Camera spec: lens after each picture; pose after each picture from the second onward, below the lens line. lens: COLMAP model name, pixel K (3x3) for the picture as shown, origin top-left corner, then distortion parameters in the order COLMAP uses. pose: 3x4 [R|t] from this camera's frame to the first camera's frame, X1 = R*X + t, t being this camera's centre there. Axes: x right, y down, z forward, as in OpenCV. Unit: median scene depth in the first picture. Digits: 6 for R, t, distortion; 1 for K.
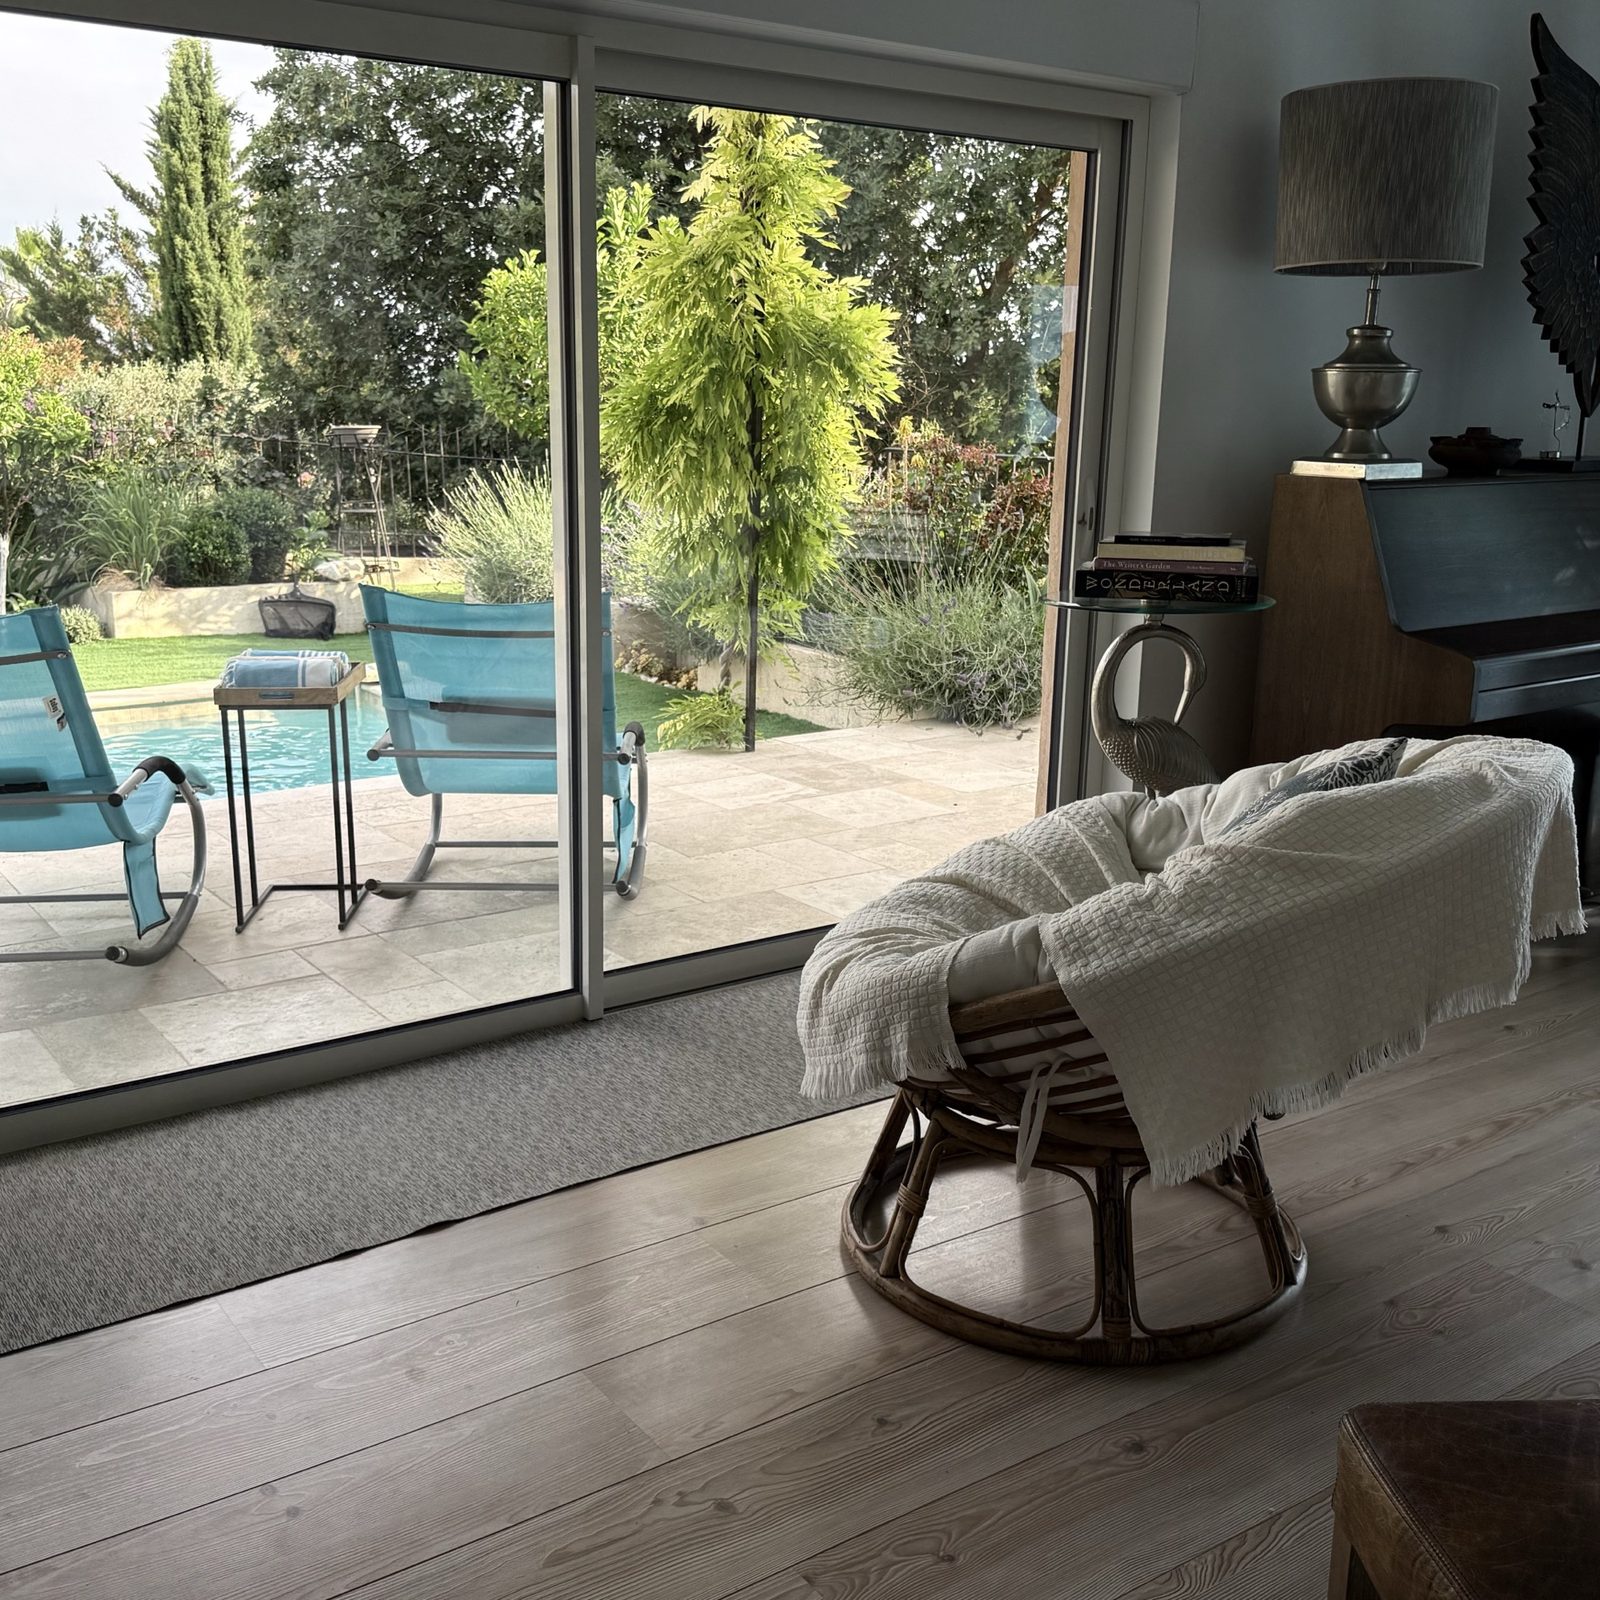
lens RADIAL K [[1677.5, 0, 793.4], [0, 1677.5, 790.3], [0, 0, 1]] dist [0.040280, 0.000000]
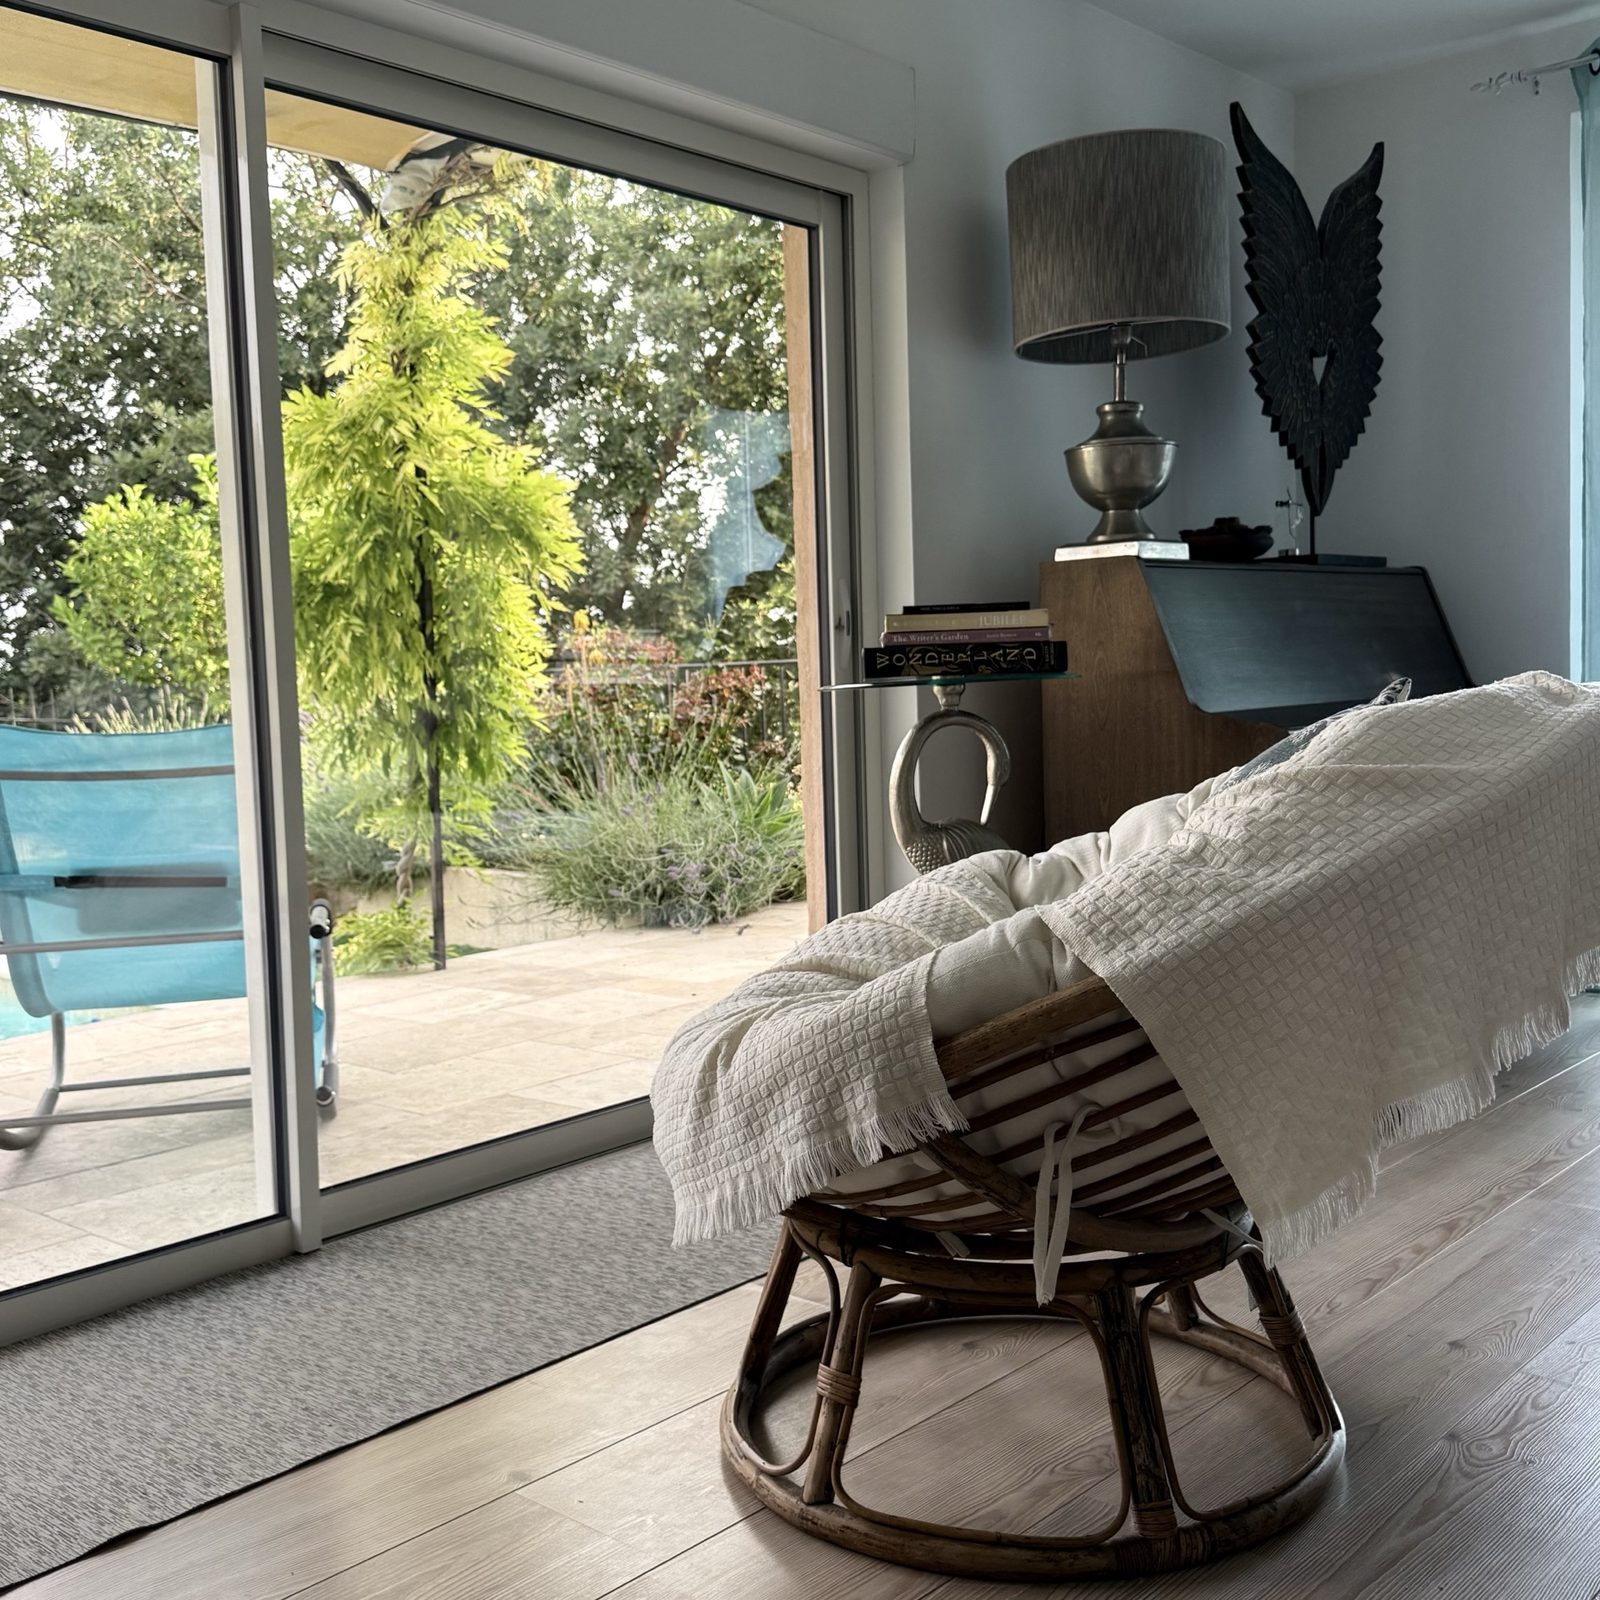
lens RADIAL K [[1677.5, 0, 804.3], [0, 1677.5, 804.8], [0, 0, 1]] dist [0.040280, 0.000000]
pose [[0.971847, -0.064365, 0.226652, -0.055958], [0.100240, 0.983513, -0.150514, 0.068226], [-0.213227, 0.168996, 0.962276, 0.173982]]
